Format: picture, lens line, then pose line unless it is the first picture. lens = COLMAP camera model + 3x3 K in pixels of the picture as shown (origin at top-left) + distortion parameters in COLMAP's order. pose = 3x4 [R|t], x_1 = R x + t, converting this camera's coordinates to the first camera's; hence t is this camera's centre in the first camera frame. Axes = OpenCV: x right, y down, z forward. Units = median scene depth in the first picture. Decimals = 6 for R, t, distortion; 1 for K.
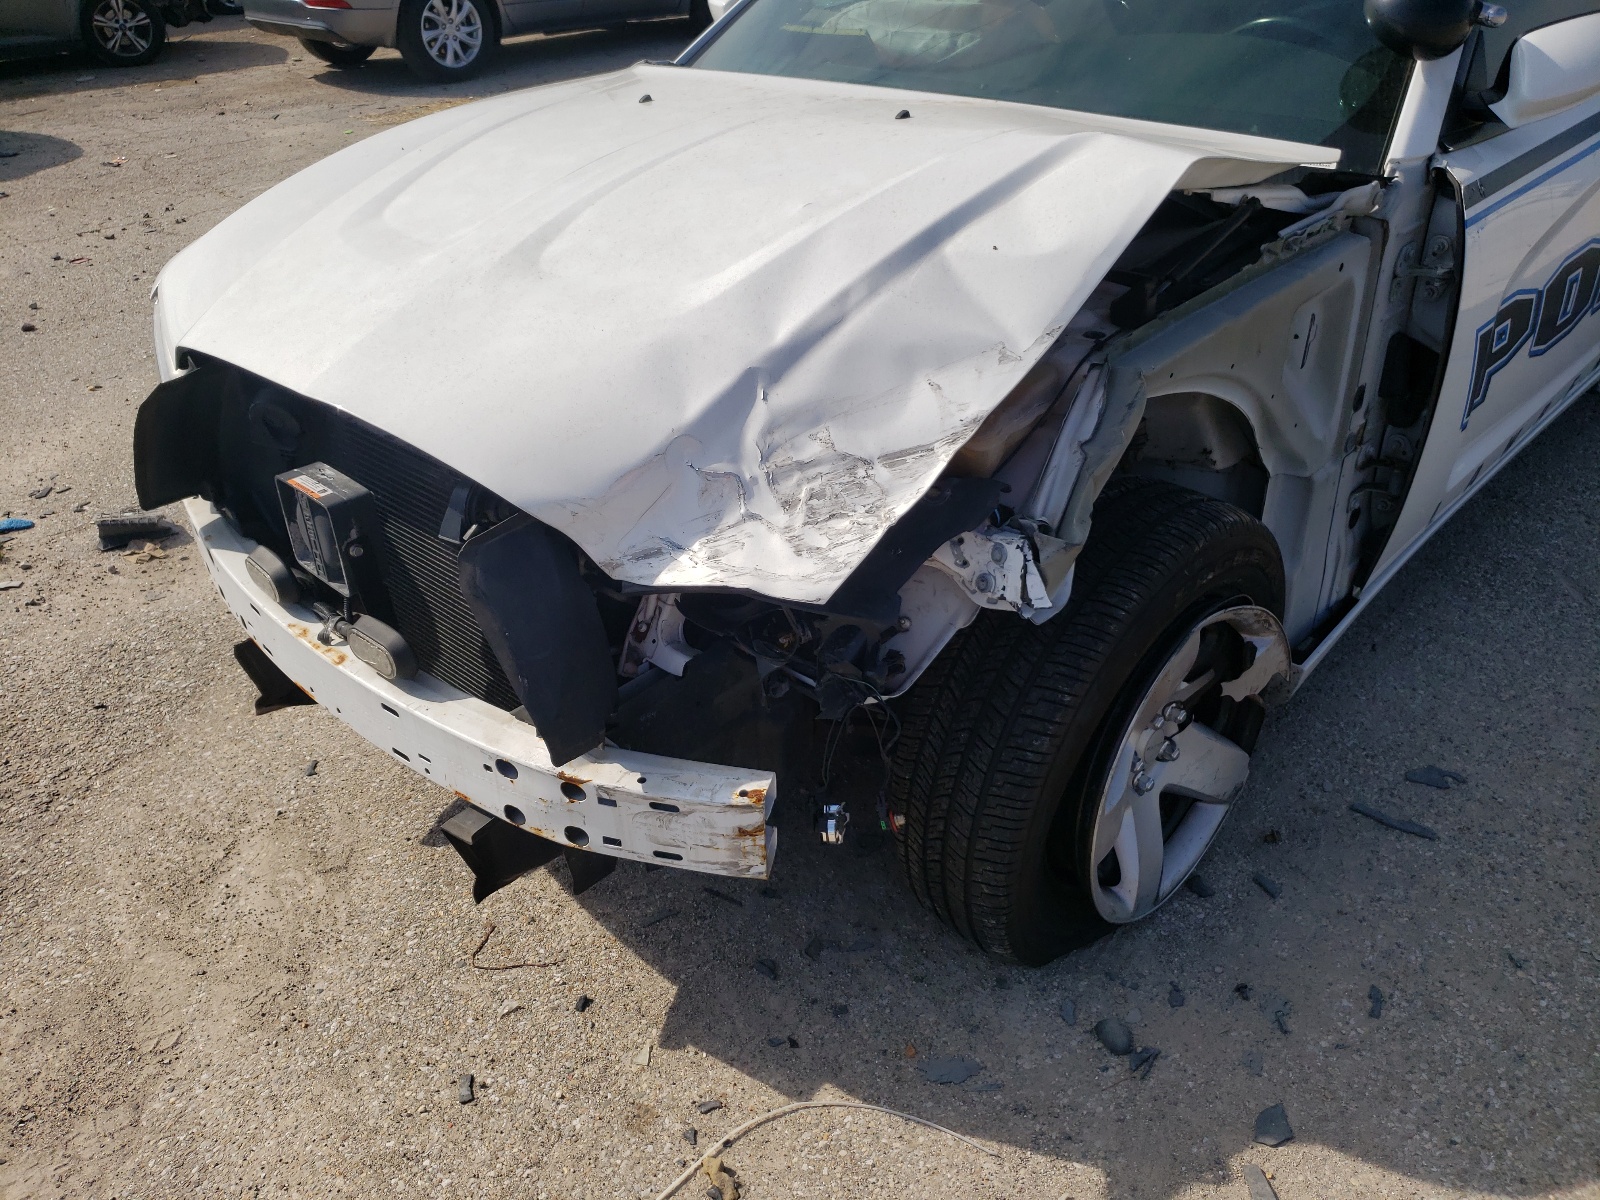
lens RADIAL K [[1255.3, 0, 693.2], [0, 1255.3, 602.3], [0, 0, 1]] dist [0.095115, -0.097845]
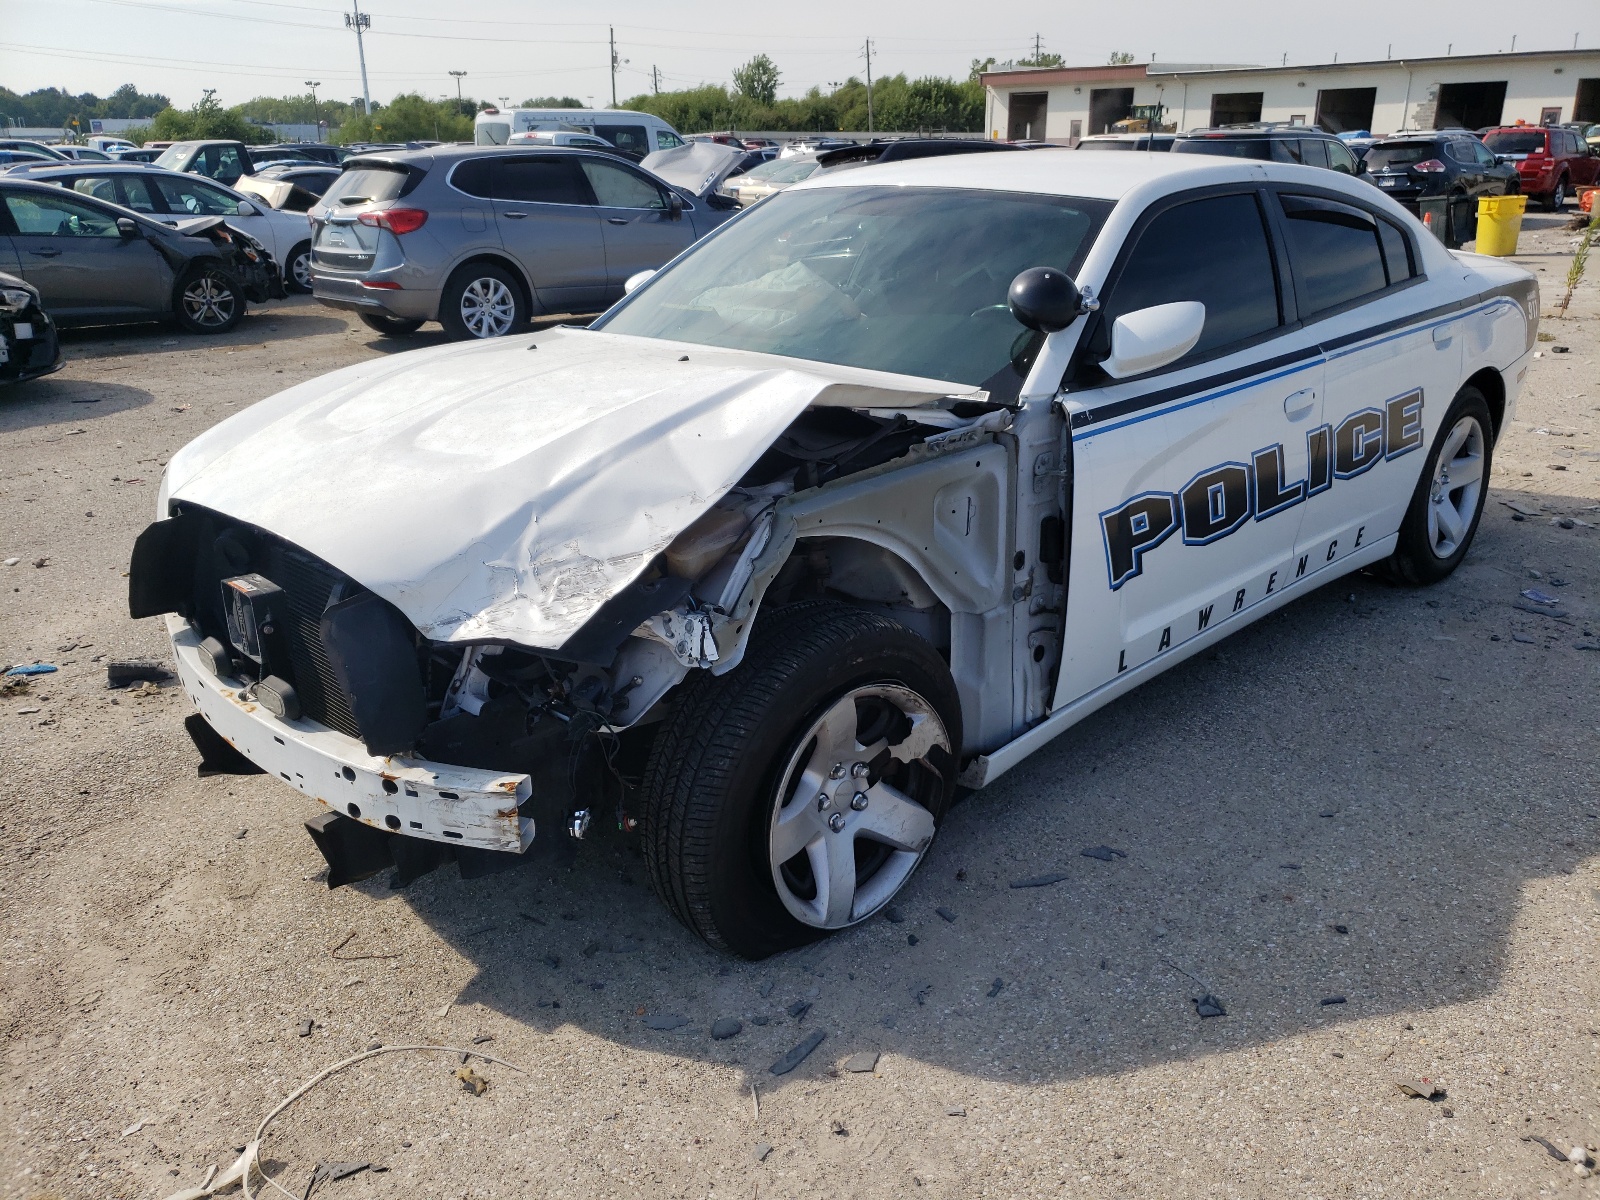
lens RADIAL K [[1455.3, 0, 800.0], [0, 1455.3, 600.0], [0, 0, 1]] dist [0.004435, 0.105342]
pose [[0.999315, 0.024917, -0.027368, 0.358146], [-0.030568, 0.972548, -0.230686, 0.274205], [0.020868, 0.231364, 0.972643, -0.566617]]
